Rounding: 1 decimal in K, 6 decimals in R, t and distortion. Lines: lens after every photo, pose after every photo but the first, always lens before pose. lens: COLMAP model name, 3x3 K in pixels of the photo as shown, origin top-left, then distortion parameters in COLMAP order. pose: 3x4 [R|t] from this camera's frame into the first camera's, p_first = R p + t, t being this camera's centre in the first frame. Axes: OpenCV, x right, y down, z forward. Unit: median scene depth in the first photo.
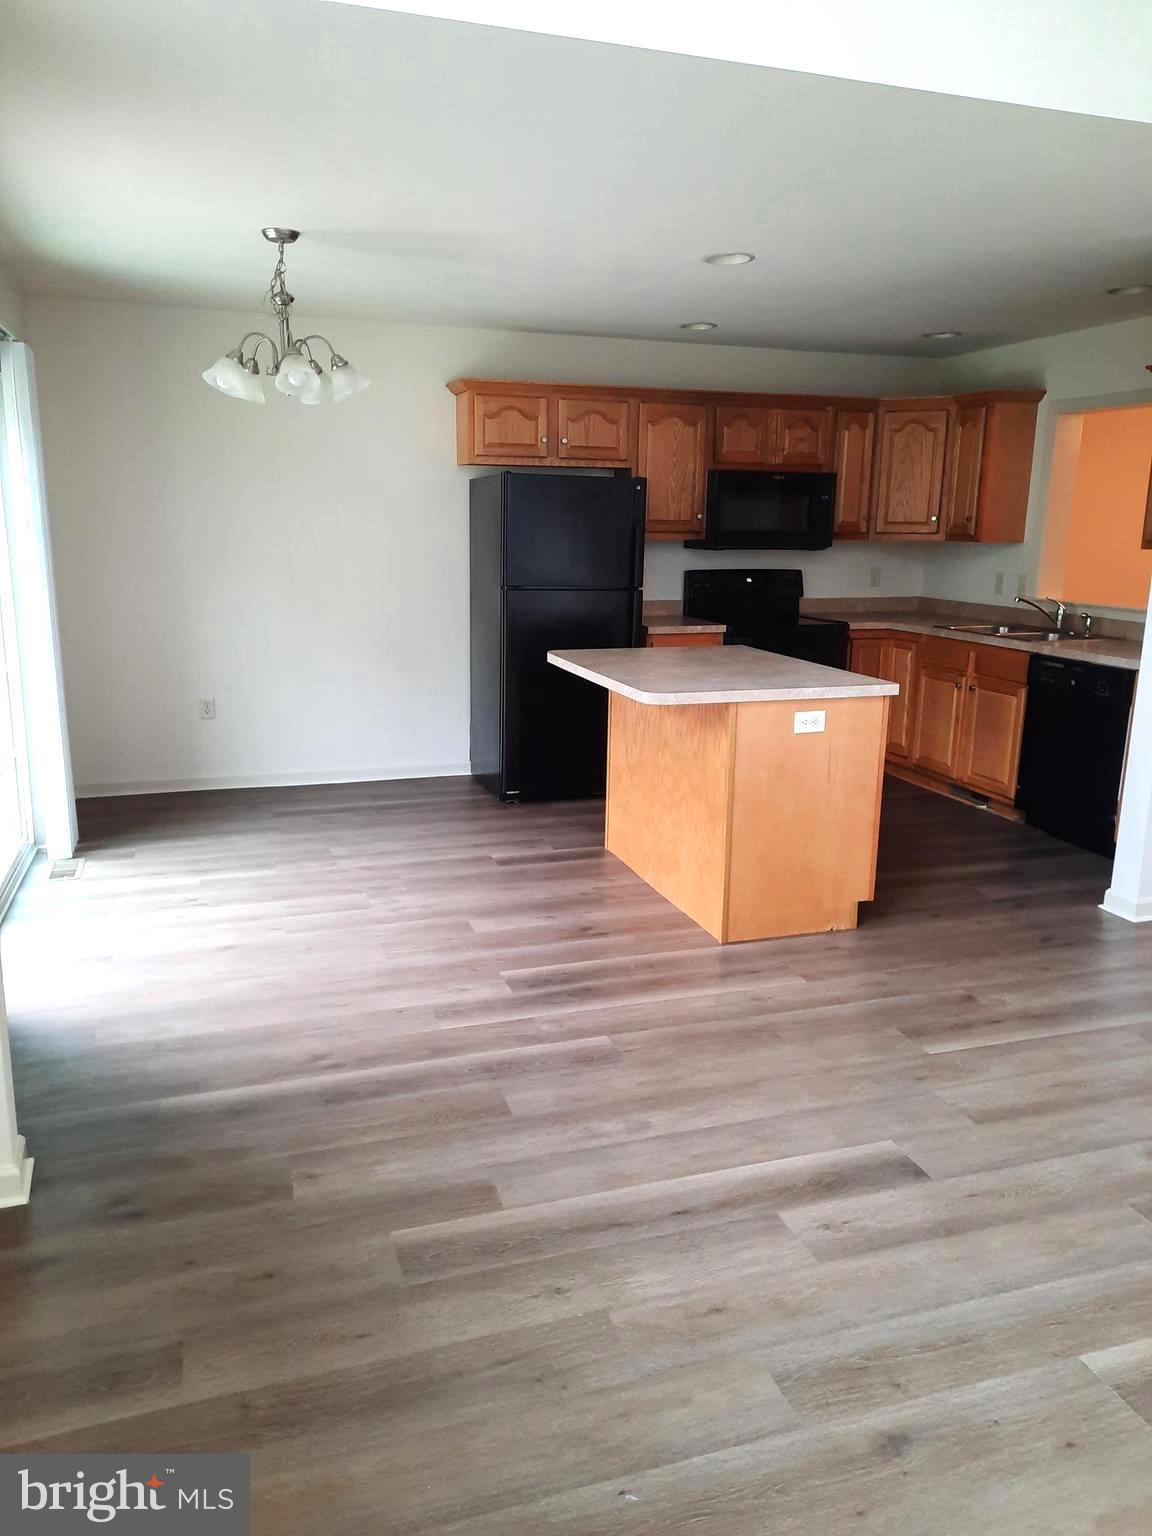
lens RADIAL K [[1113.9, 0, 574.8], [0, 1113.9, 770.1], [0, 0, 1]] dist [0.039460, -0.024302]
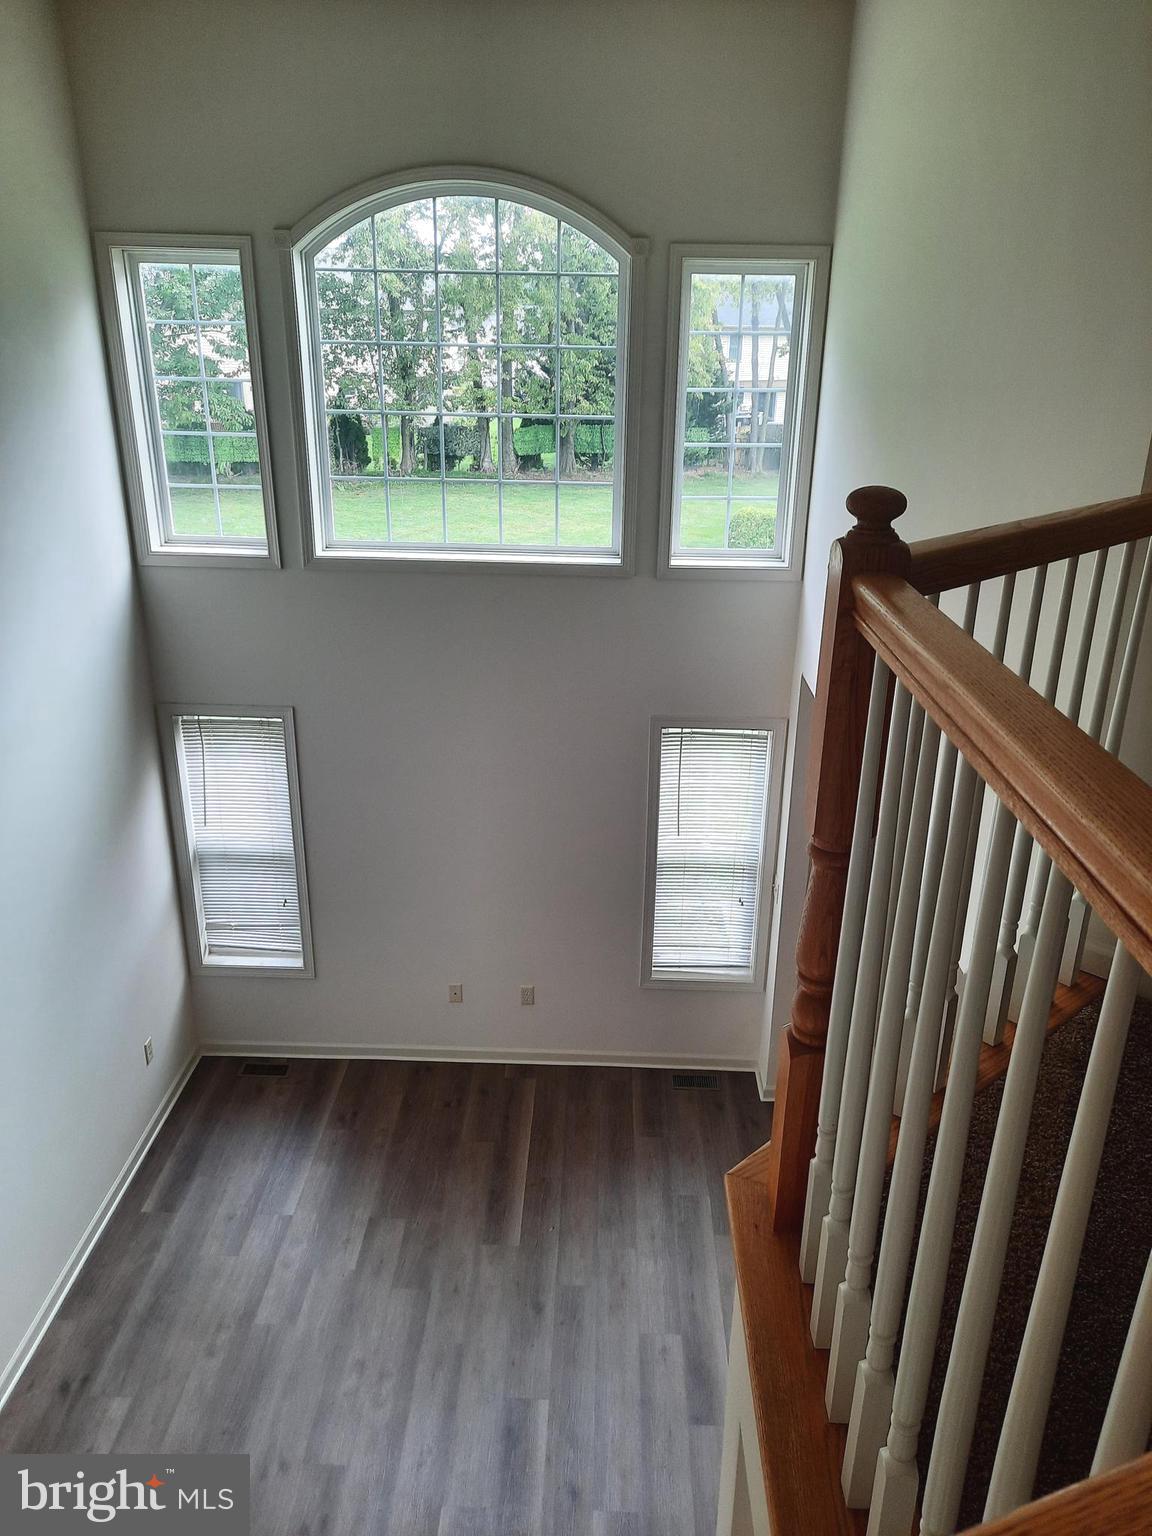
lens RADIAL K [[1113.9, 0, 576.3], [0, 1113.9, 768.4], [0, 0, 1]] dist [0.039460, -0.024302]
pose [[-0.341884, 0.327603, -0.880790, 0.834923], [-0.226672, 0.880846, 0.415608, -0.626879], [0.911995, 0.341740, -0.226889, 0.488321]]
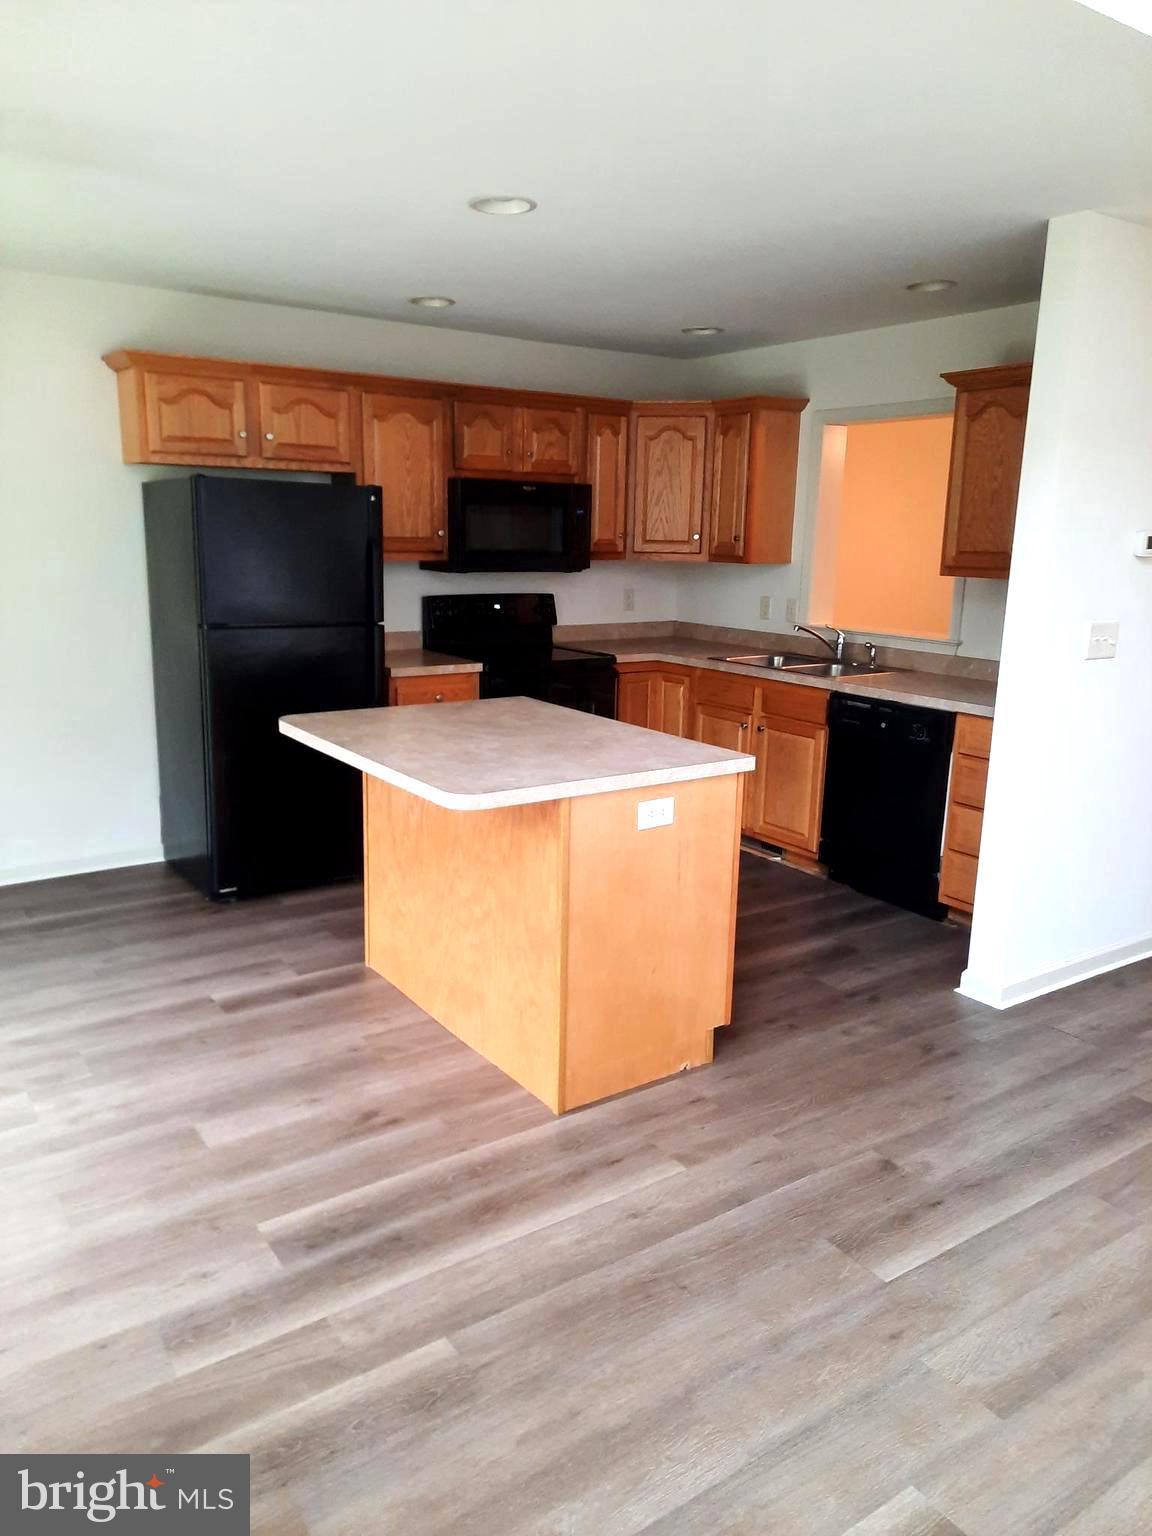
lens RADIAL K [[1113.9, 0, 575.1], [0, 1113.9, 767.4], [0, 0, 1]] dist [0.039460, -0.024302]
pose [[0.958907, -0.054015, 0.278531, -0.043435], [0.055487, 0.998456, 0.002600, -0.063942], [-0.278241, 0.012962, 0.960424, 0.227285]]
